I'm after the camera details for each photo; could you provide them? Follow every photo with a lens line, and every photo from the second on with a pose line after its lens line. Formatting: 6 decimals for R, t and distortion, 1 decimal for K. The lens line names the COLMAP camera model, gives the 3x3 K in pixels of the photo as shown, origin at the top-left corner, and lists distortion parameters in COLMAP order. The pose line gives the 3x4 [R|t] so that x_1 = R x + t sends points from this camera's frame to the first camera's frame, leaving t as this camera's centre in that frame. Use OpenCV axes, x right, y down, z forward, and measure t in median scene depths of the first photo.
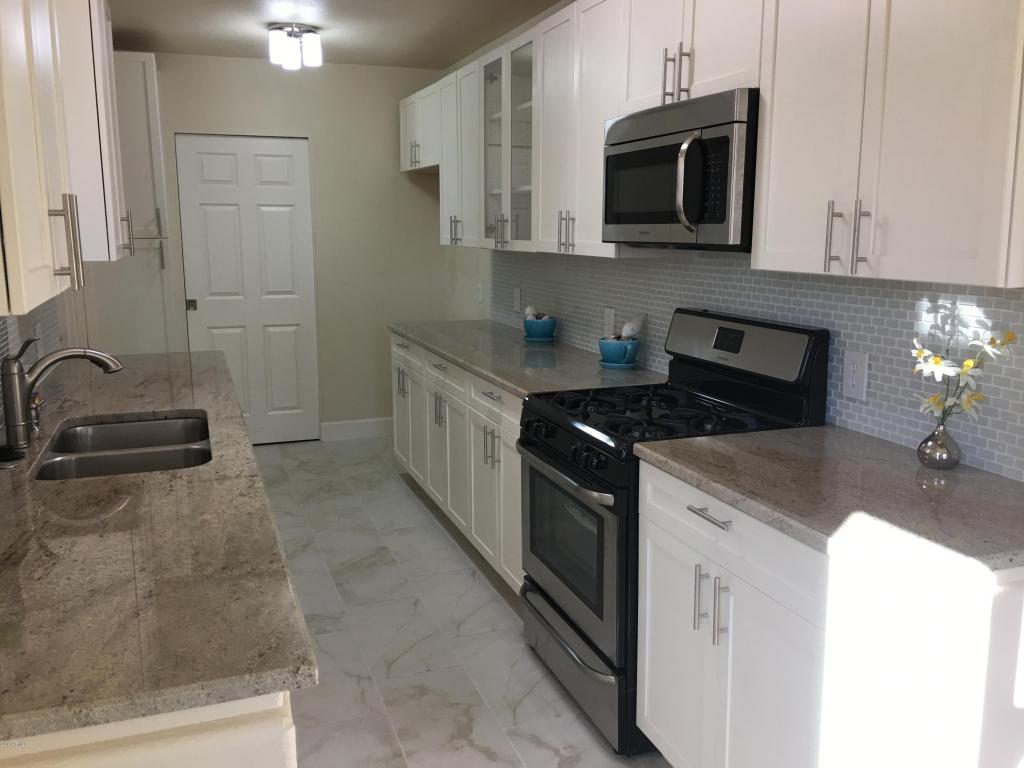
lens RADIAL K [[876.2, 0, 512.0], [0, 876.2, 384.0], [0, 0, 1]] dist [0.088153, -0.117743]
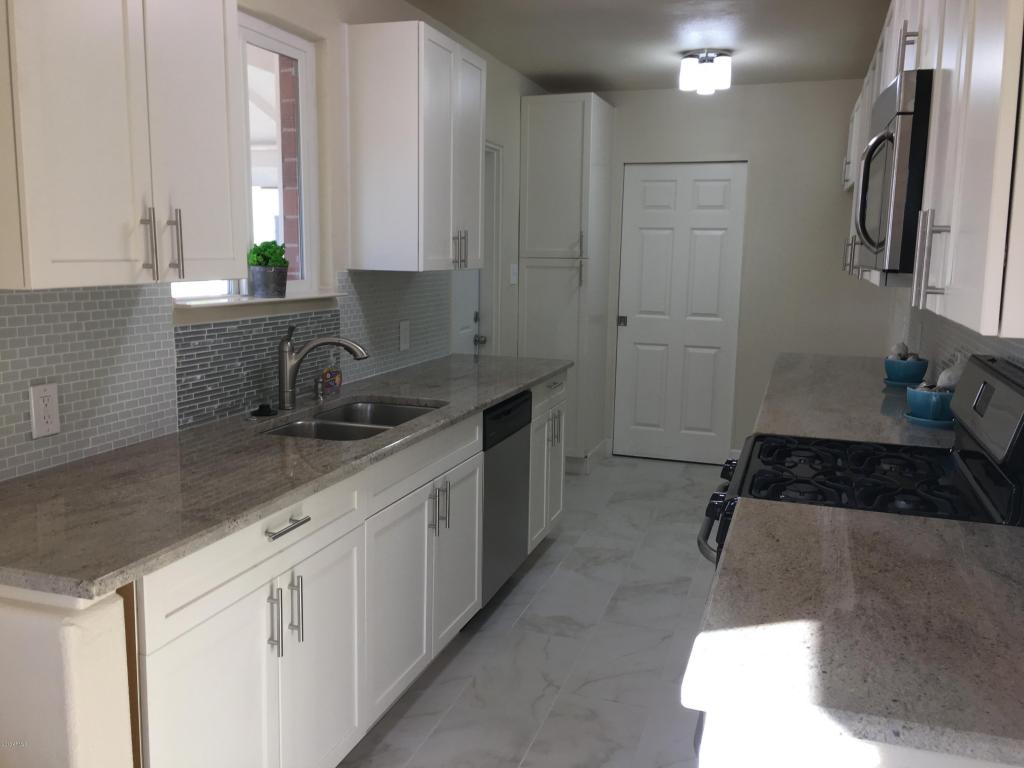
lens RADIAL K [[876.6, 0, 512.2], [0, 876.6, 387.8], [0, 0, 1]] dist [0.075453, -0.113937]
pose [[0.783929, 0.114072, -0.610281, 0.242269], [-0.130466, 0.991295, 0.017702, -0.012366], [0.606988, 0.065744, 0.791987, 0.092104]]
